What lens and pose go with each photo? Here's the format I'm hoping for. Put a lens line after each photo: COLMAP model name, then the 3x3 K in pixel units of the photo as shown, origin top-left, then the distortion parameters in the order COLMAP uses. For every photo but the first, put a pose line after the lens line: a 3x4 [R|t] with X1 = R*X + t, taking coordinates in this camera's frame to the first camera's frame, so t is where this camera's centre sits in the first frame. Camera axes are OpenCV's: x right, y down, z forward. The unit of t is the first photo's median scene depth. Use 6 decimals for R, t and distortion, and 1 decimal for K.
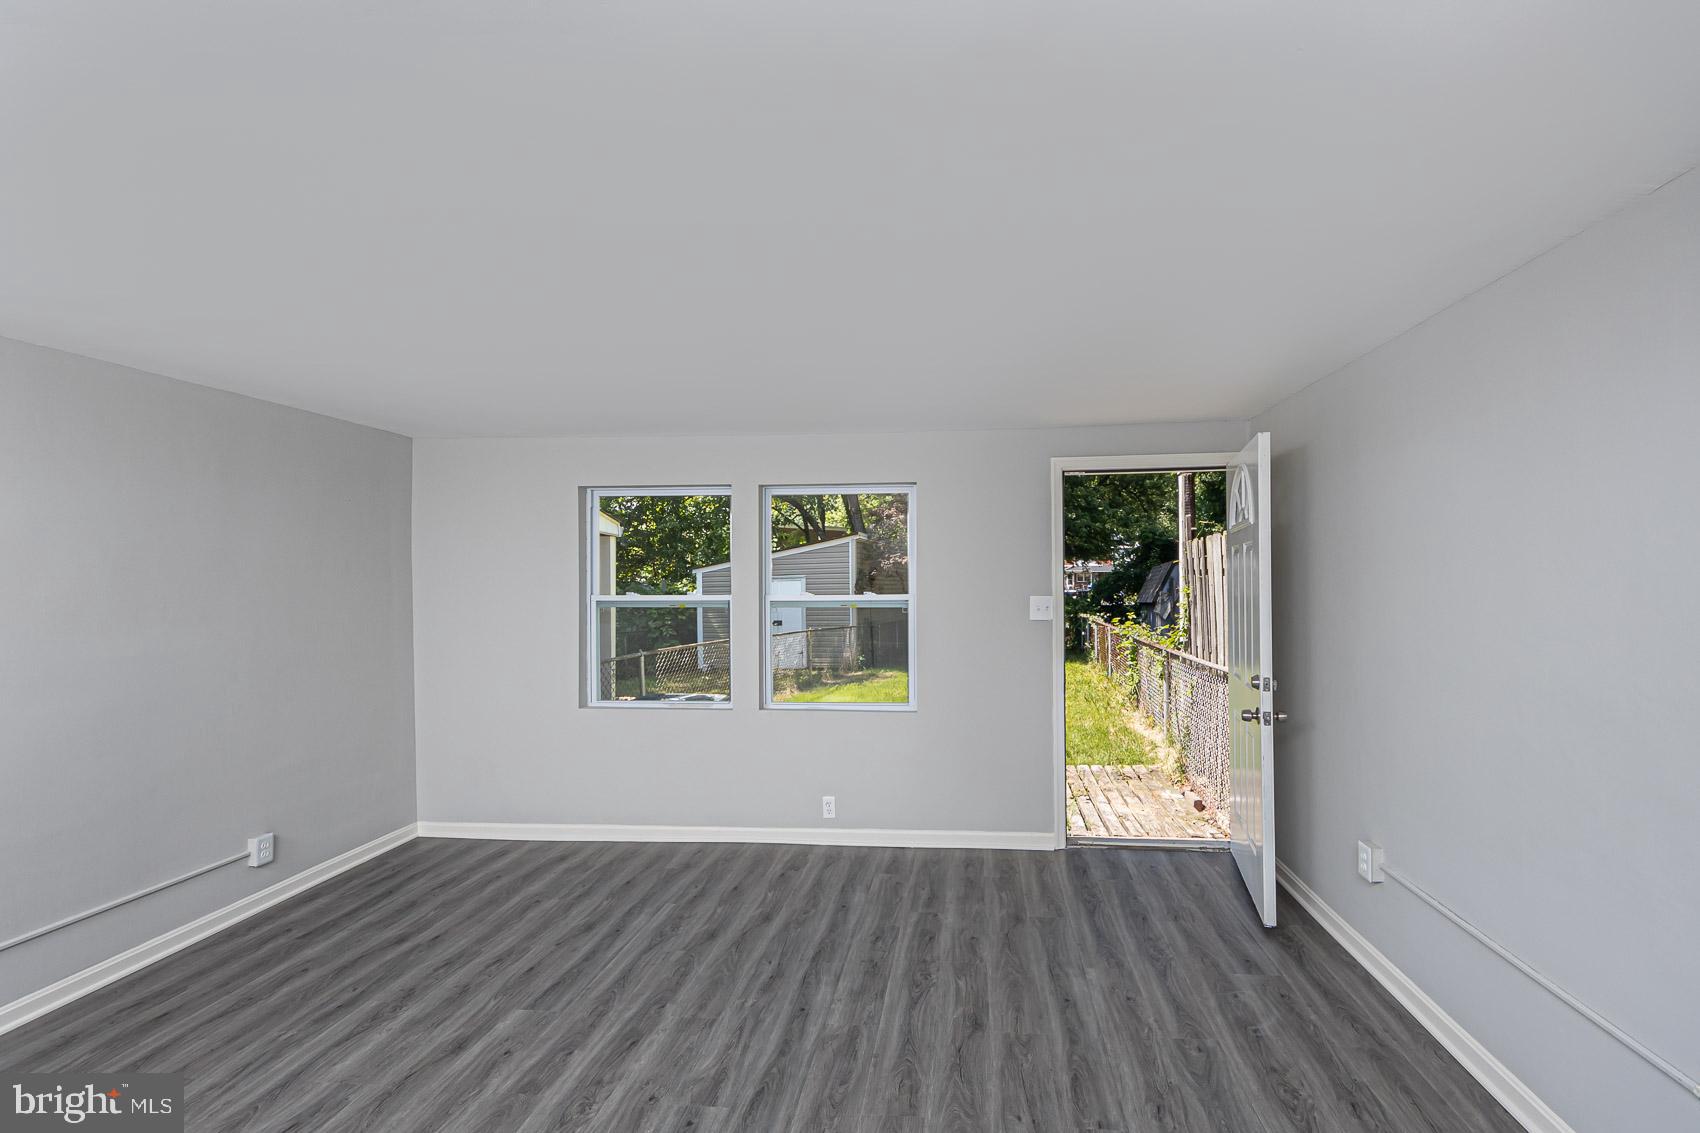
lens RADIAL K [[751.0, 0, 873.6], [0, 751.0, 588.9], [0, 0, 1]] dist [-0.003177, 0.000280]
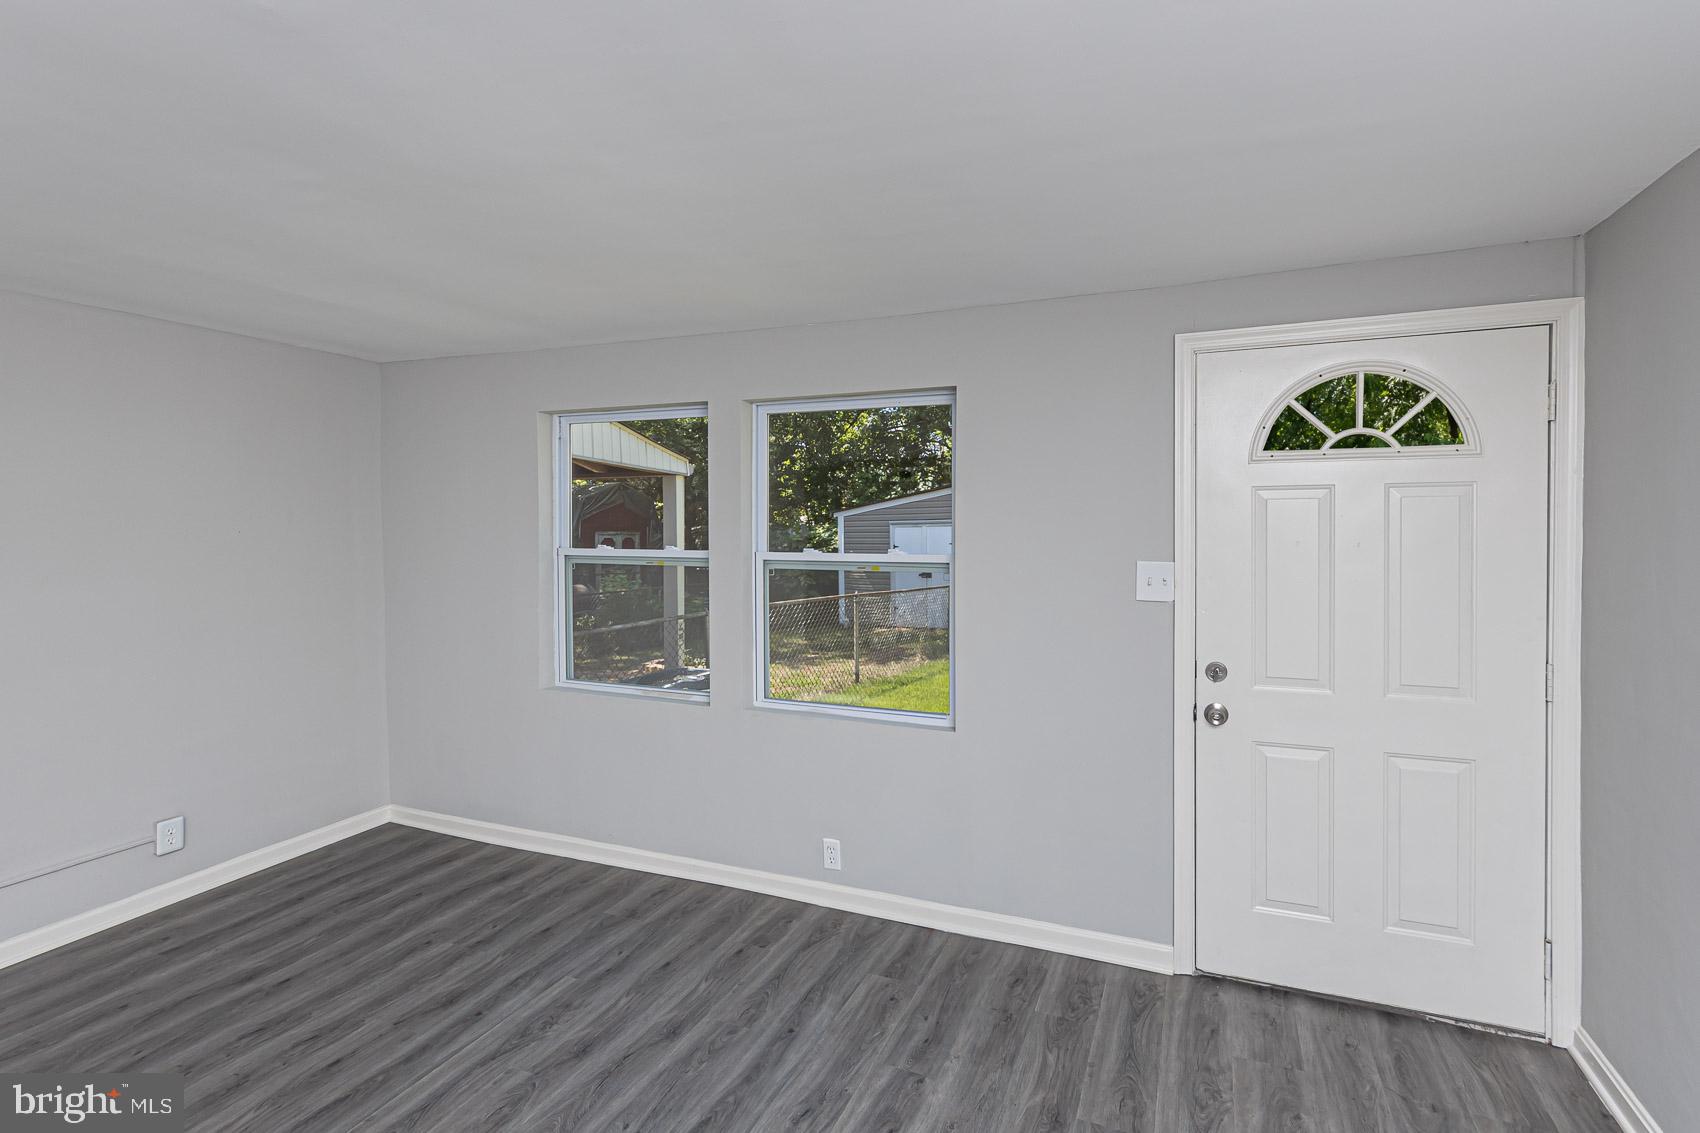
lens RADIAL K [[811.6, 0, 837.0], [0, 811.6, 536.0], [0, 0, 1]] dist [0.004446, 0.002772]
pose [[0.952376, 0.012856, -0.304655, 0.207224], [-0.011109, 0.999910, 0.007469, -0.014834], [0.304723, -0.003729, 0.952434, 0.333717]]
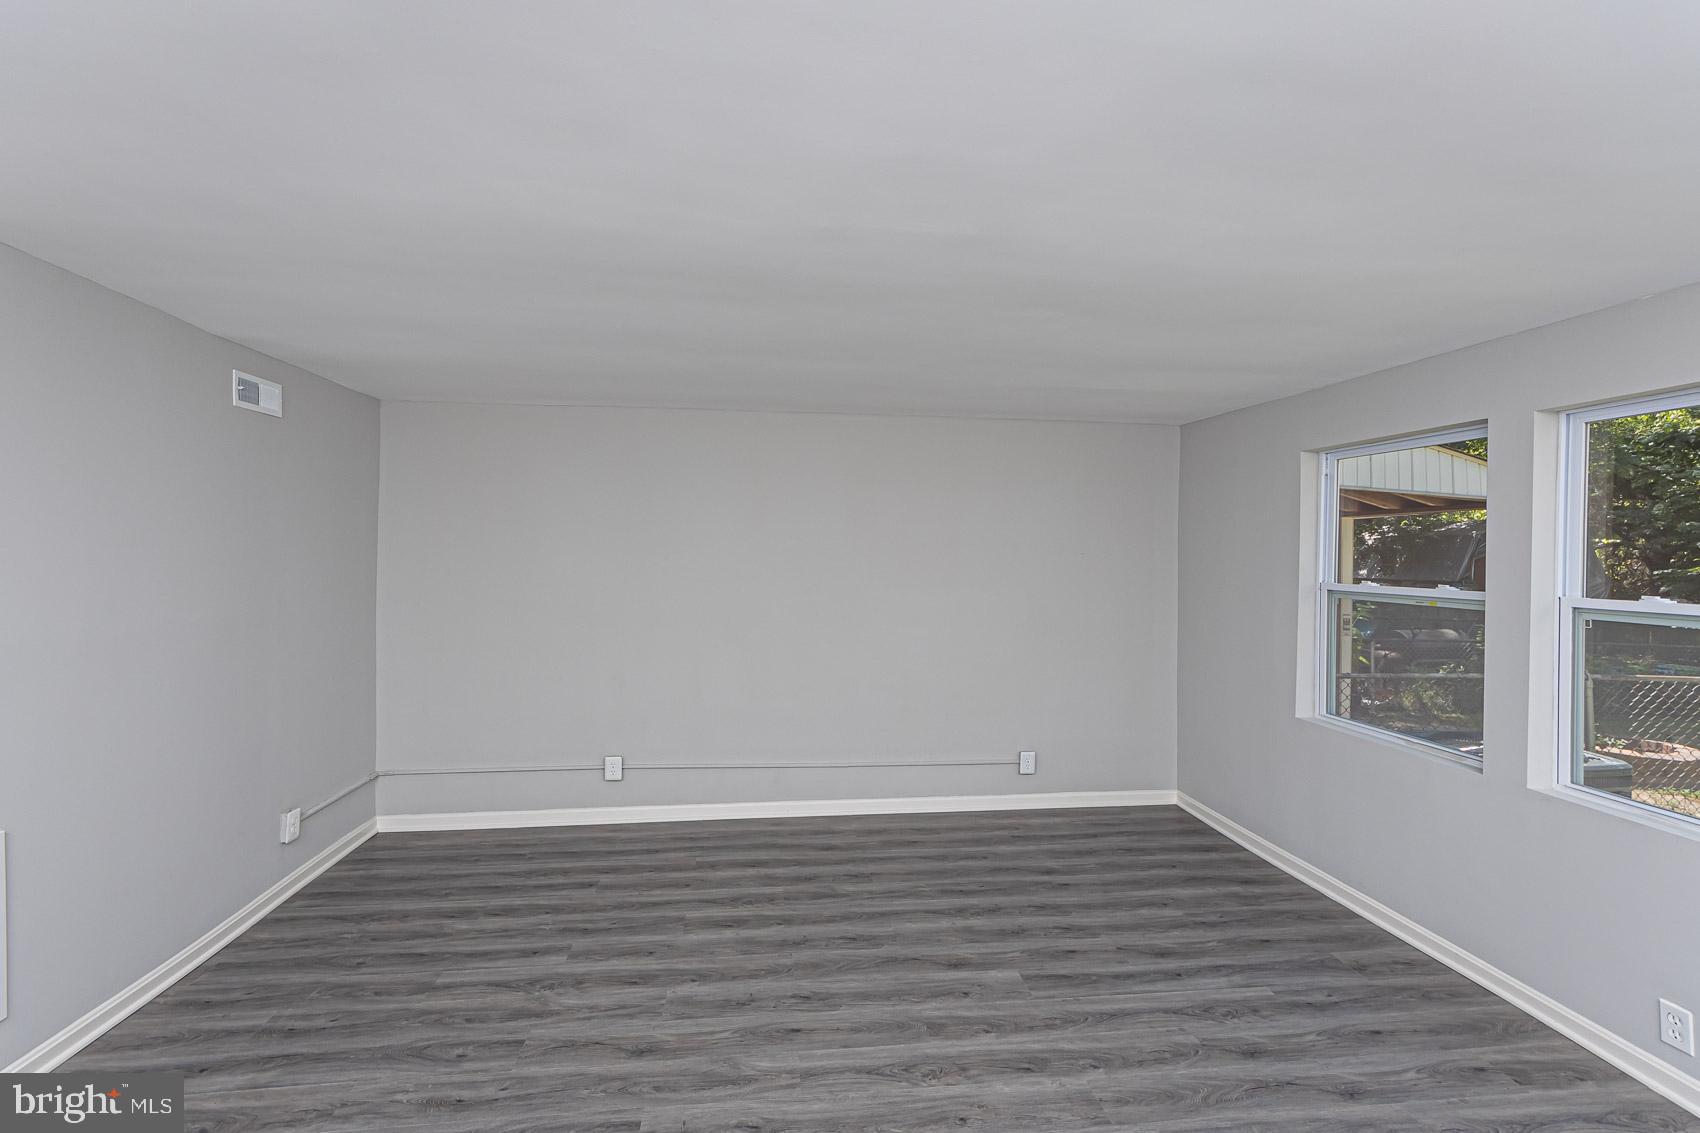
lens RADIAL K [[731.4, 0, 858.3], [0, 731.4, 554.3], [0, 0, 1]] dist [0.003234, 0.000439]
pose [[0.224163, 0.013637, -0.974456, 0.352887], [-0.029456, 0.999540, 0.007212, -0.014085], [0.974107, 0.027087, 0.224461, 0.417660]]
